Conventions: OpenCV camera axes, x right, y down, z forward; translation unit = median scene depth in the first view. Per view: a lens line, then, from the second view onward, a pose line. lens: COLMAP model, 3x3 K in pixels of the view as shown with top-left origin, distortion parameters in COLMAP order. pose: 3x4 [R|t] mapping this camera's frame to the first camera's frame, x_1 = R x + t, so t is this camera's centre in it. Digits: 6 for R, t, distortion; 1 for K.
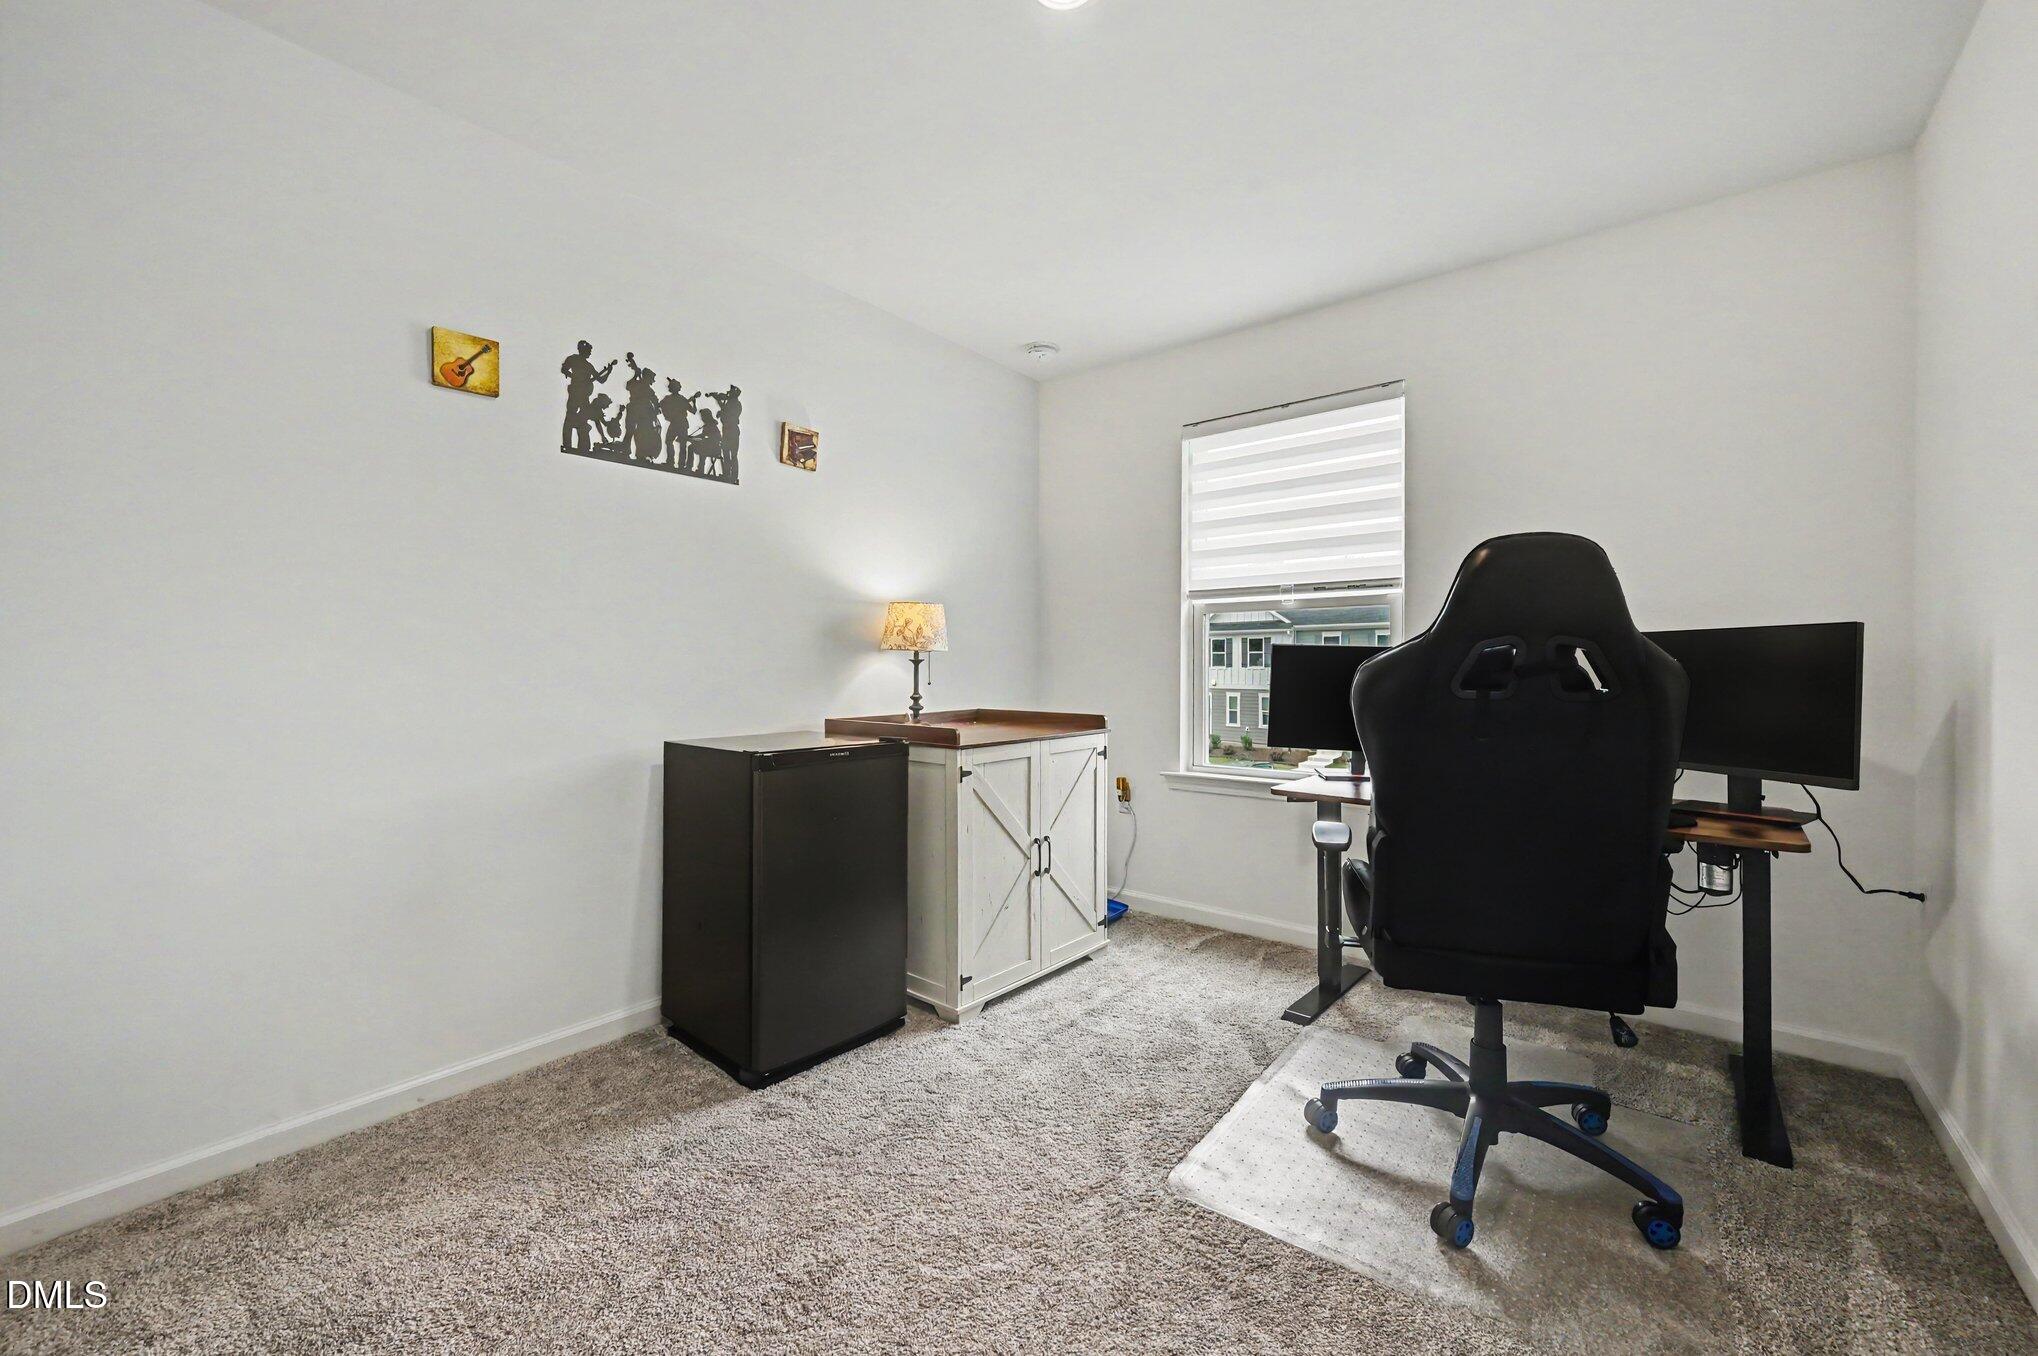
lens RADIAL K [[805.7, 0, 1022.8], [0, 805.7, 667.3], [0, 0, 1]] dist [-0.000768, -0.000046]
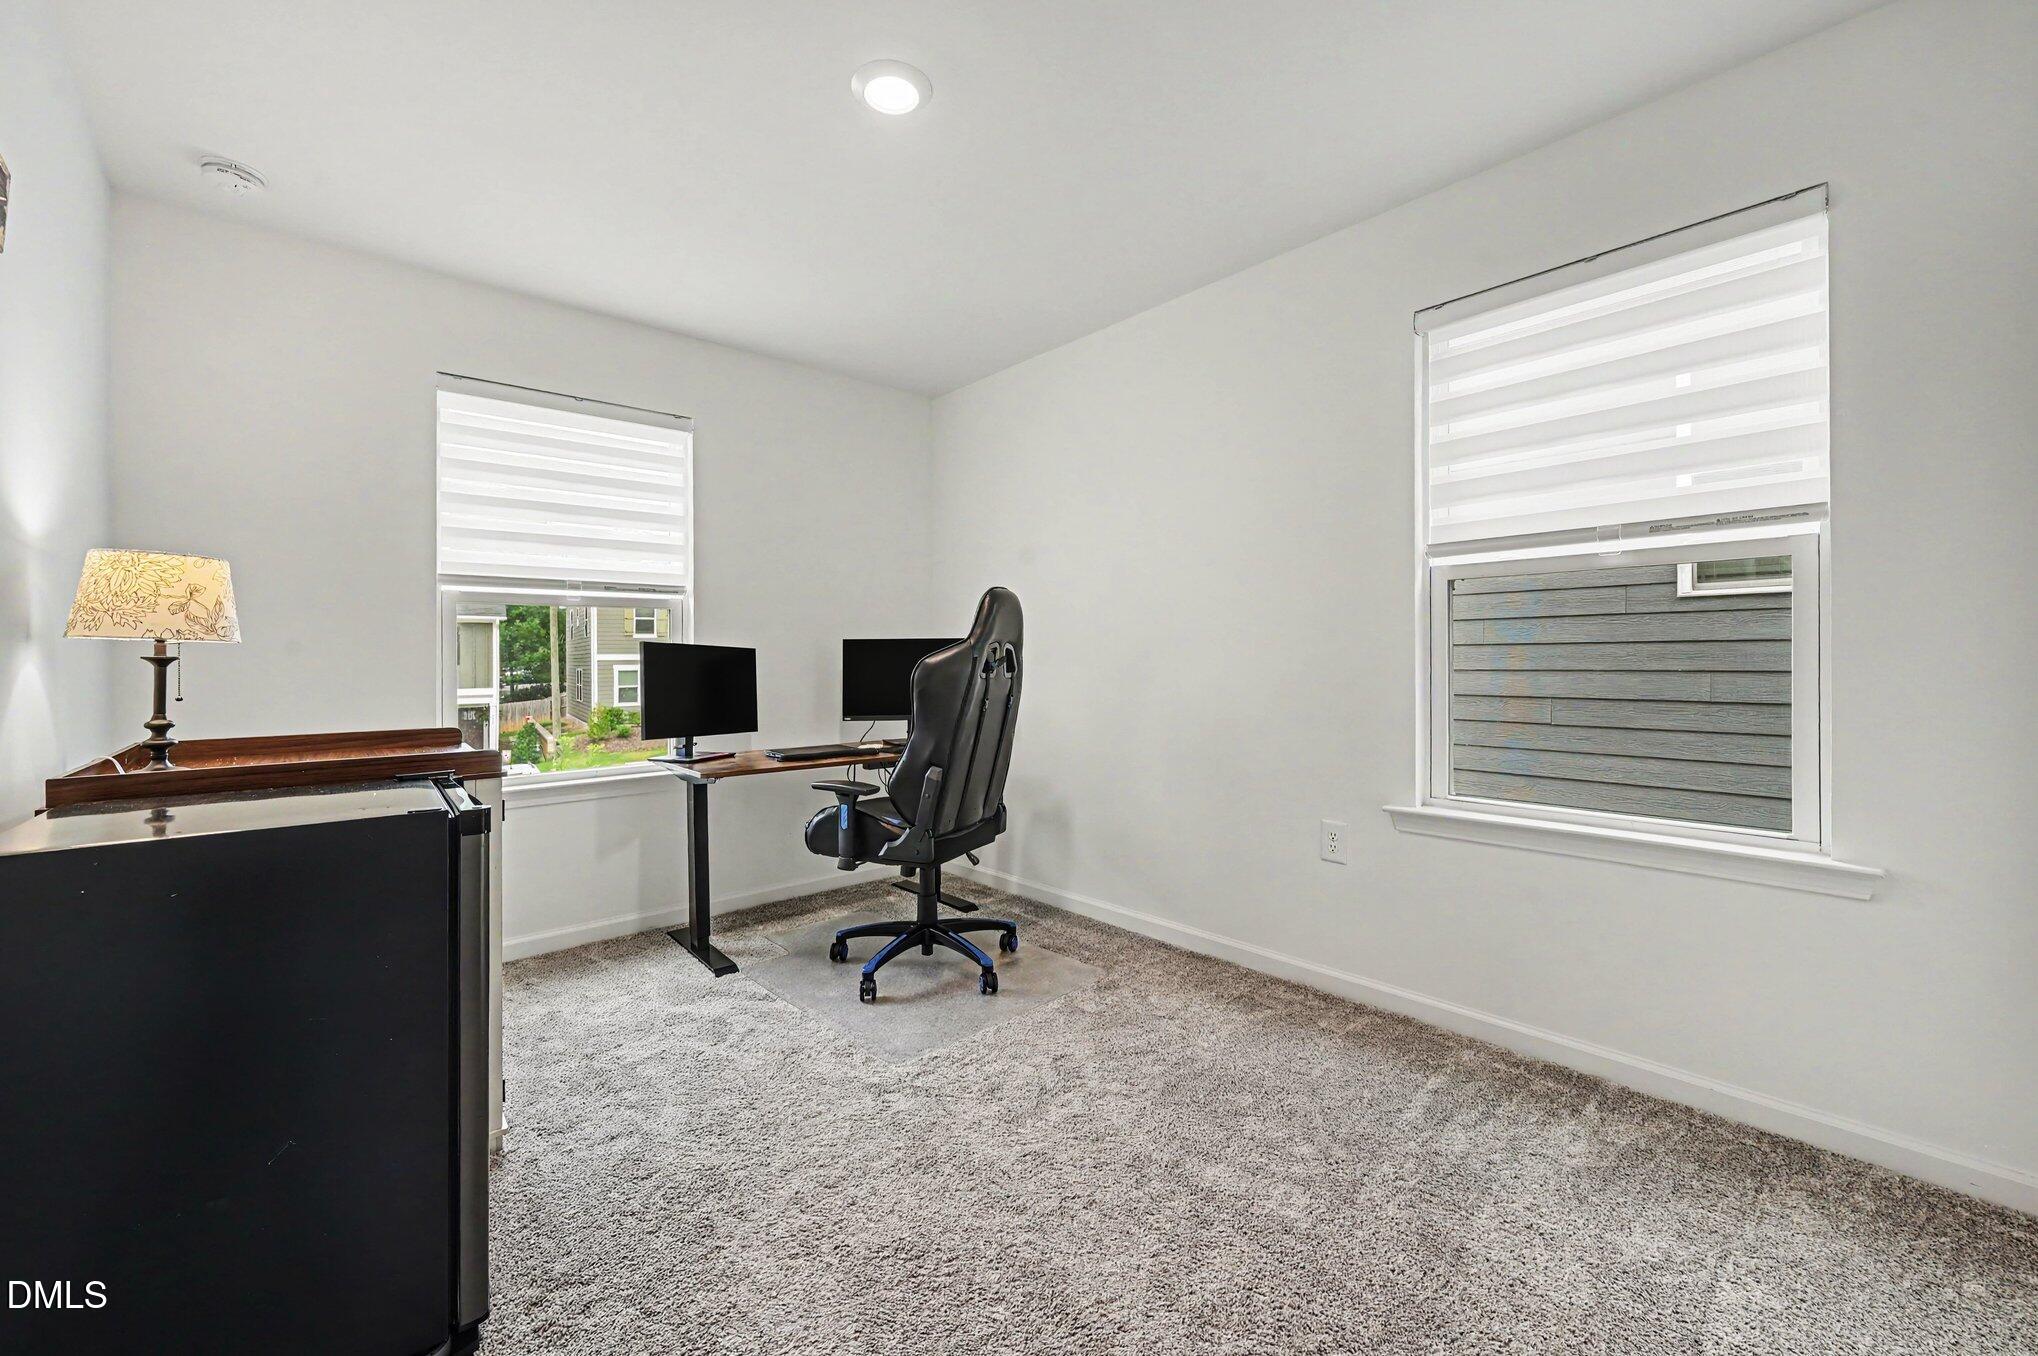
lens RADIAL K [[805.7, 0, 1024.9], [0, 805.7, 664.4], [0, 0, 1]] dist [-0.000768, -0.000046]
pose [[0.166712, -0.009548, 0.985959, -0.582382], [0.014069, 0.999874, 0.007304, -0.000194], [-0.985905, 0.012654, 0.166826, 0.316661]]
